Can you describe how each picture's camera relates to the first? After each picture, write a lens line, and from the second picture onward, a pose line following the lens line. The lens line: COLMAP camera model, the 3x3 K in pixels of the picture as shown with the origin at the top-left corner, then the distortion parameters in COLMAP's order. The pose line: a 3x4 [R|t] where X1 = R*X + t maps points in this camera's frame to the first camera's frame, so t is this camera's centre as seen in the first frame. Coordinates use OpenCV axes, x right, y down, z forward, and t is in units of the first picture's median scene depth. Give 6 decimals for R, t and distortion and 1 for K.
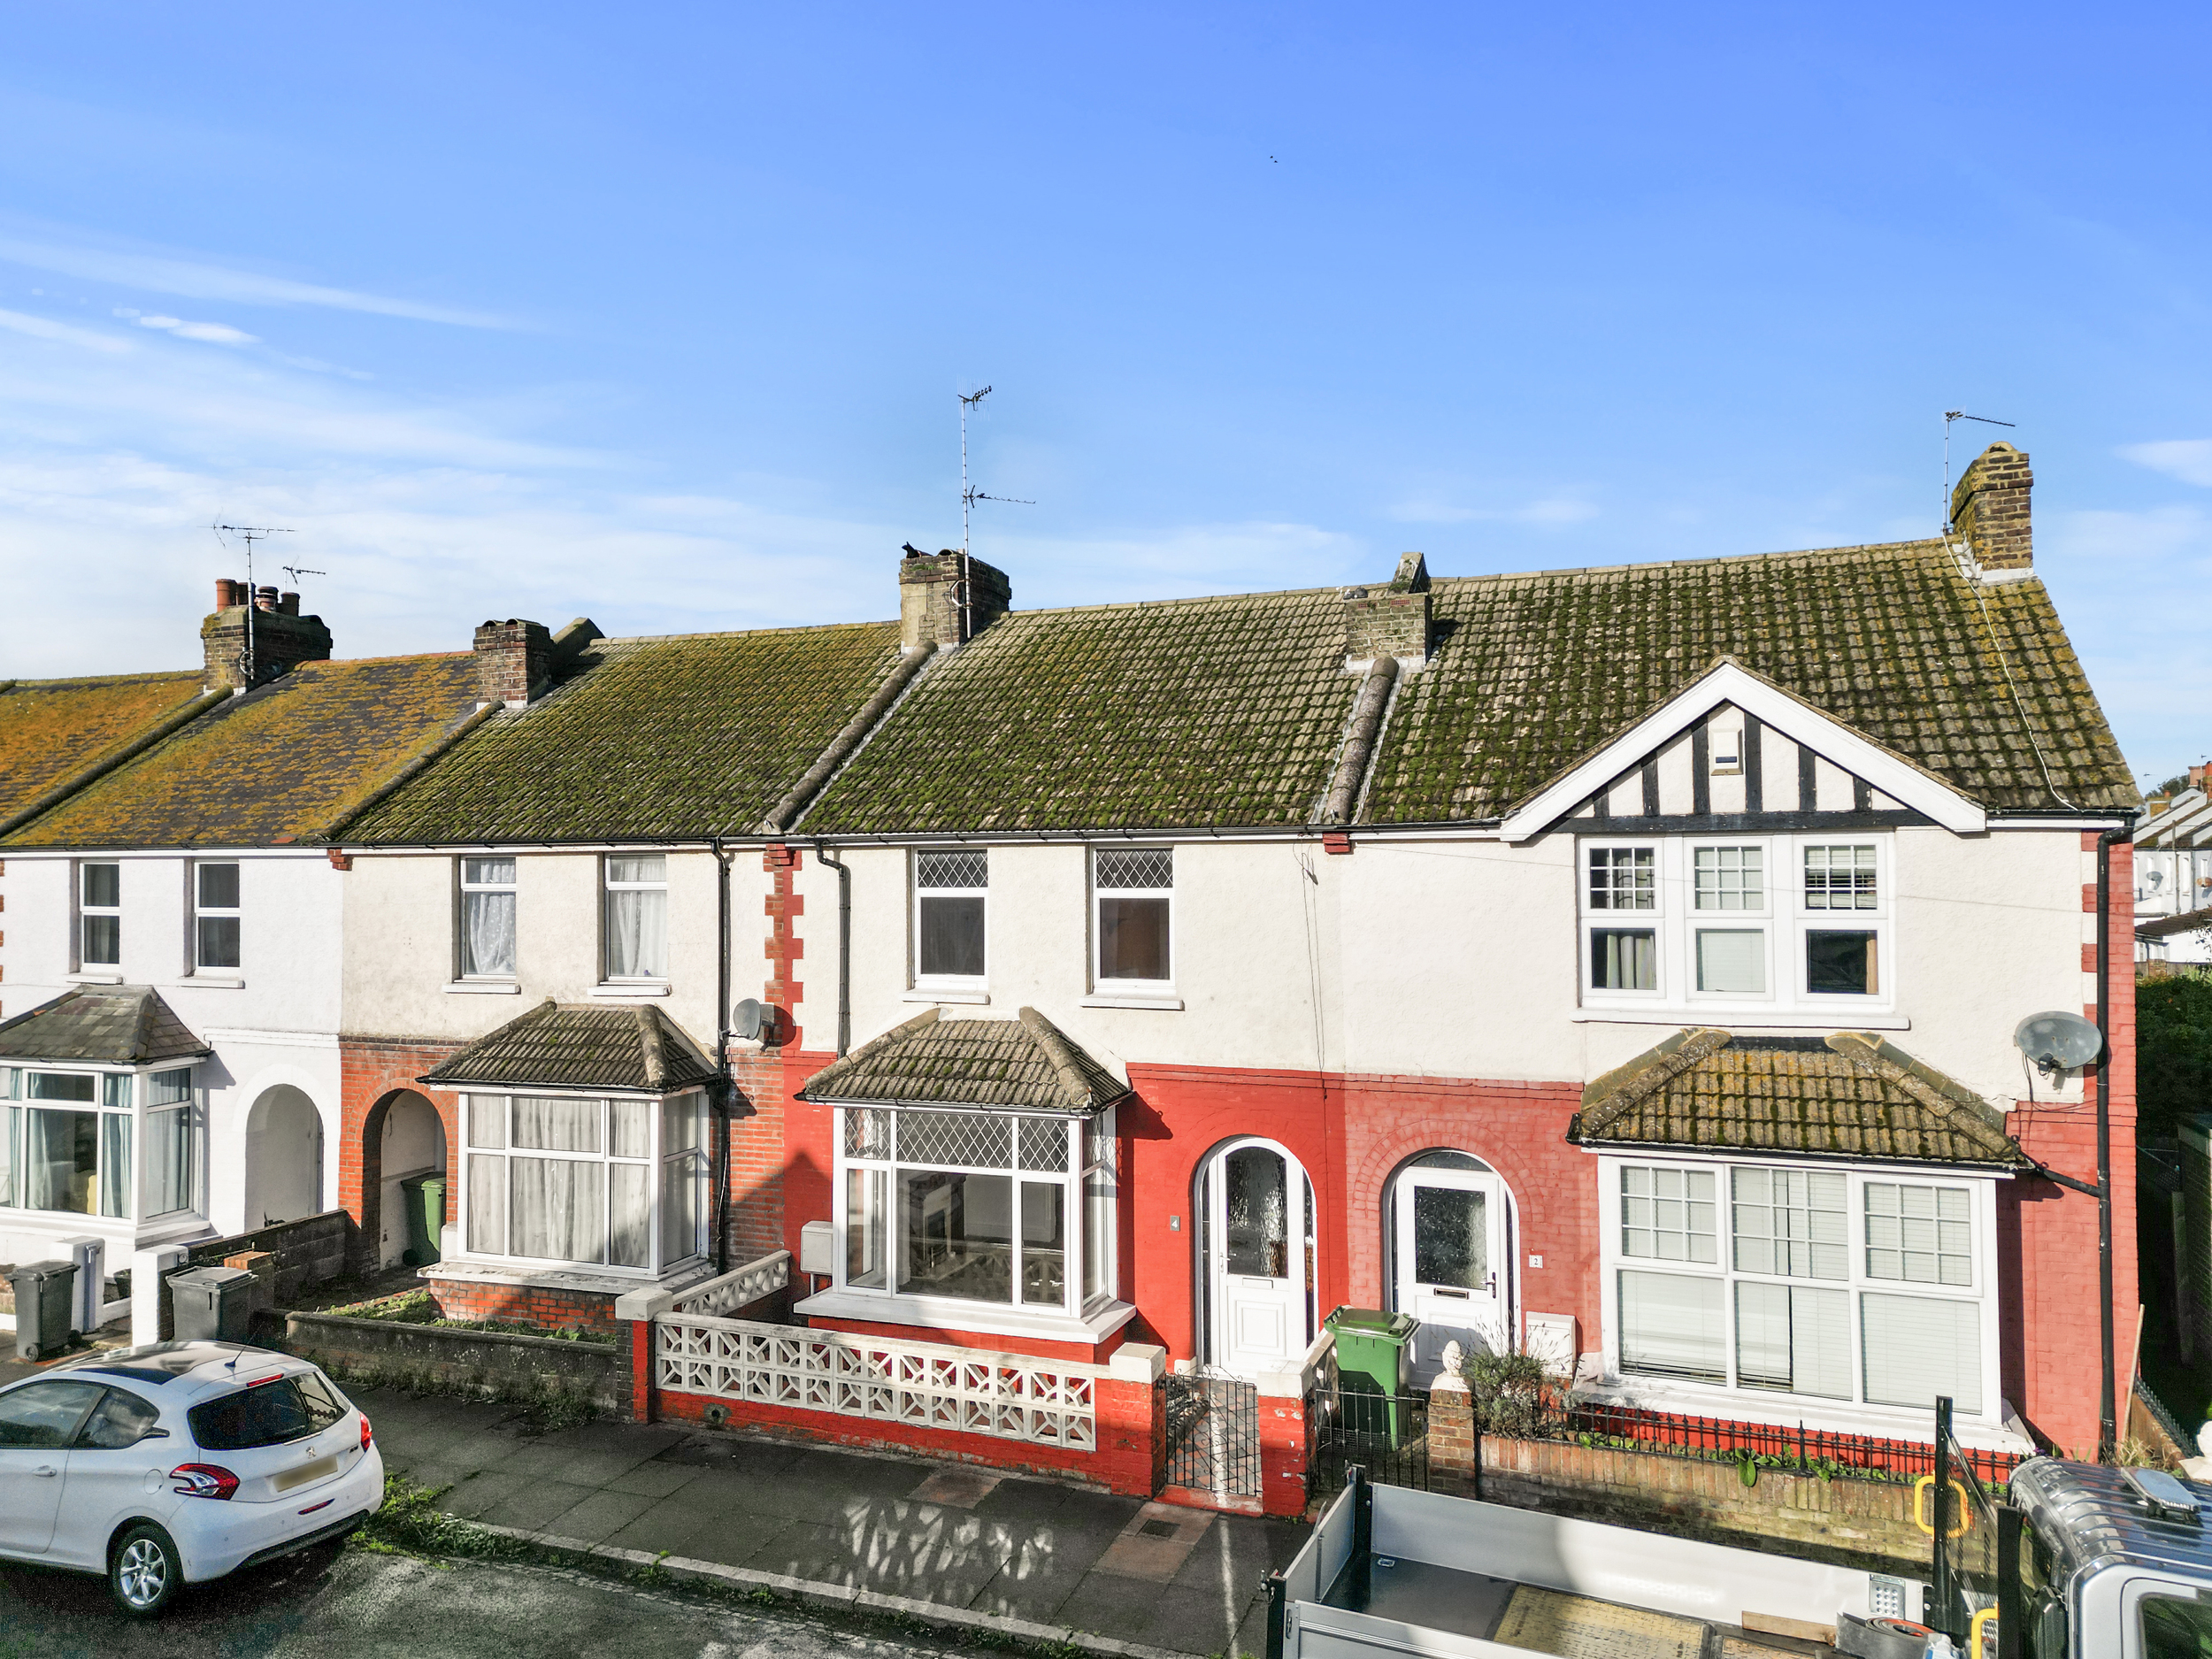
lens RADIAL K [[1553.1, 0, 1106.5], [0, 1553.1, 835.4], [0, 0, 1]] dist [0.039330, -0.018672]
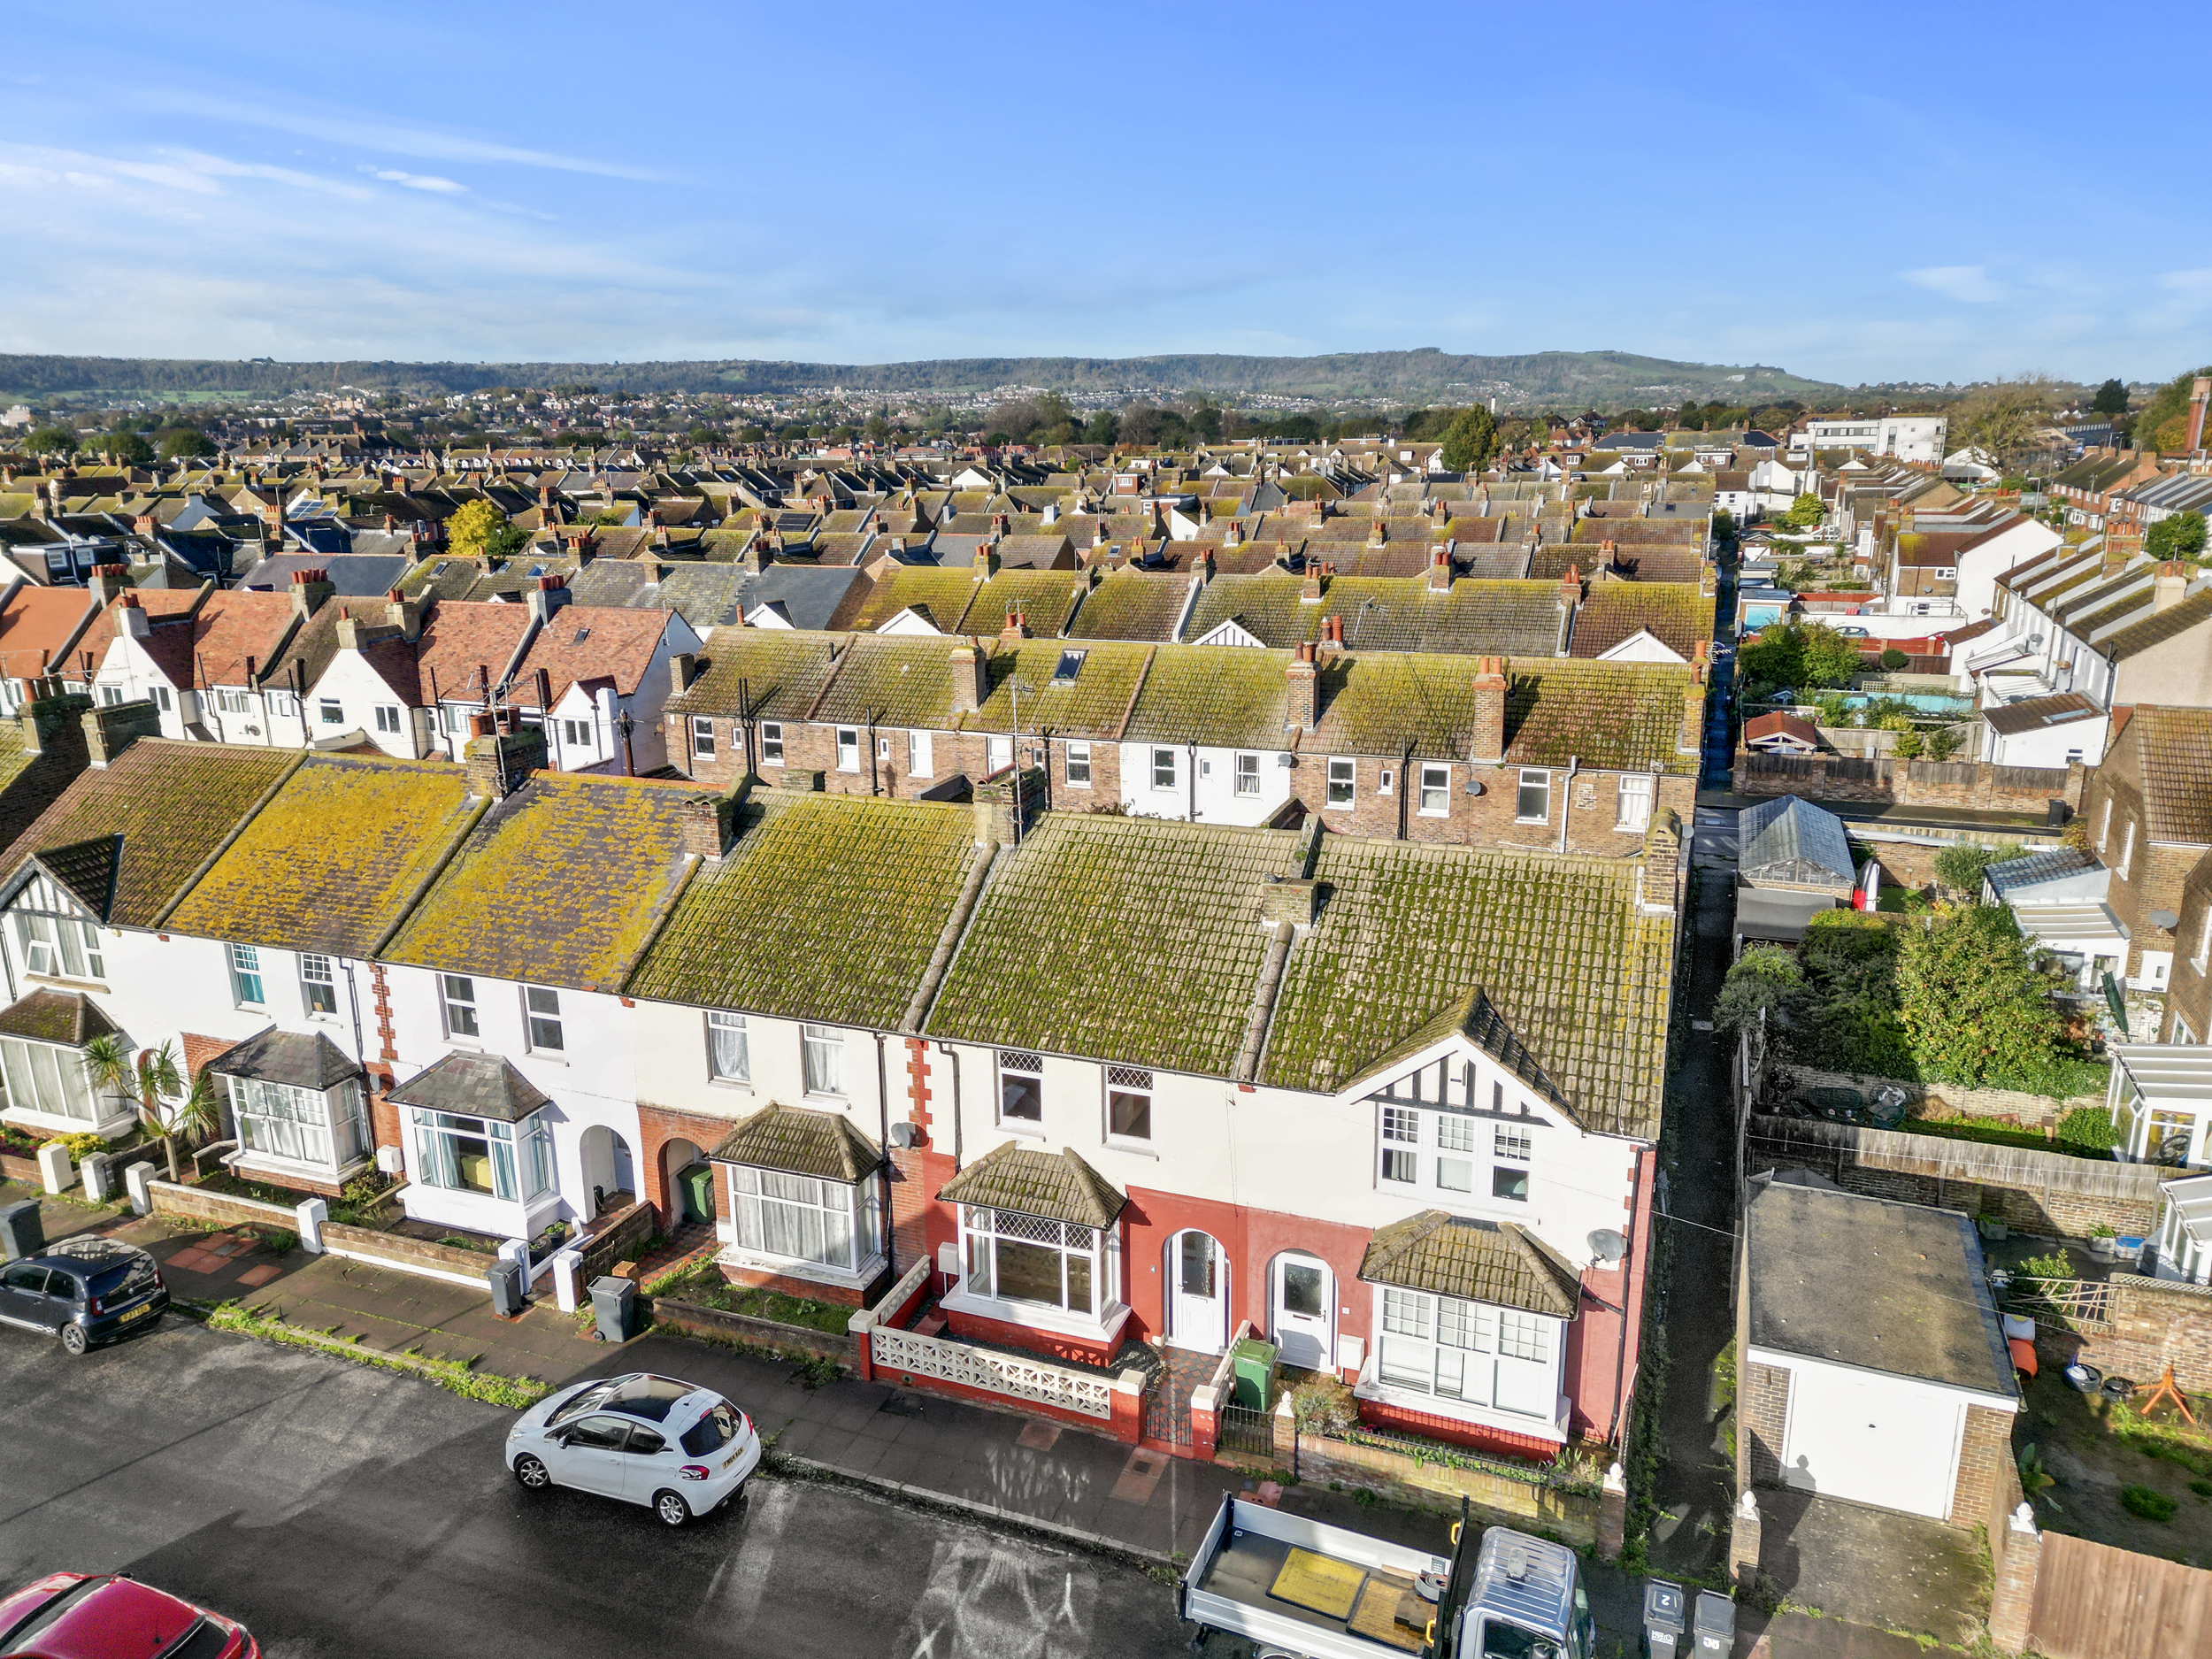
lens RADIAL K [[1553.1, 0, 1106.9], [0, 1553.1, 825.8], [0, 0, 1]] dist [0.039330, -0.018672]
pose [[0.999987, -0.004849, -0.001561, -0.003670], [0.005092, 0.961320, 0.275389, -0.717680], [0.000166, -0.275393, 0.961332, -0.566264]]
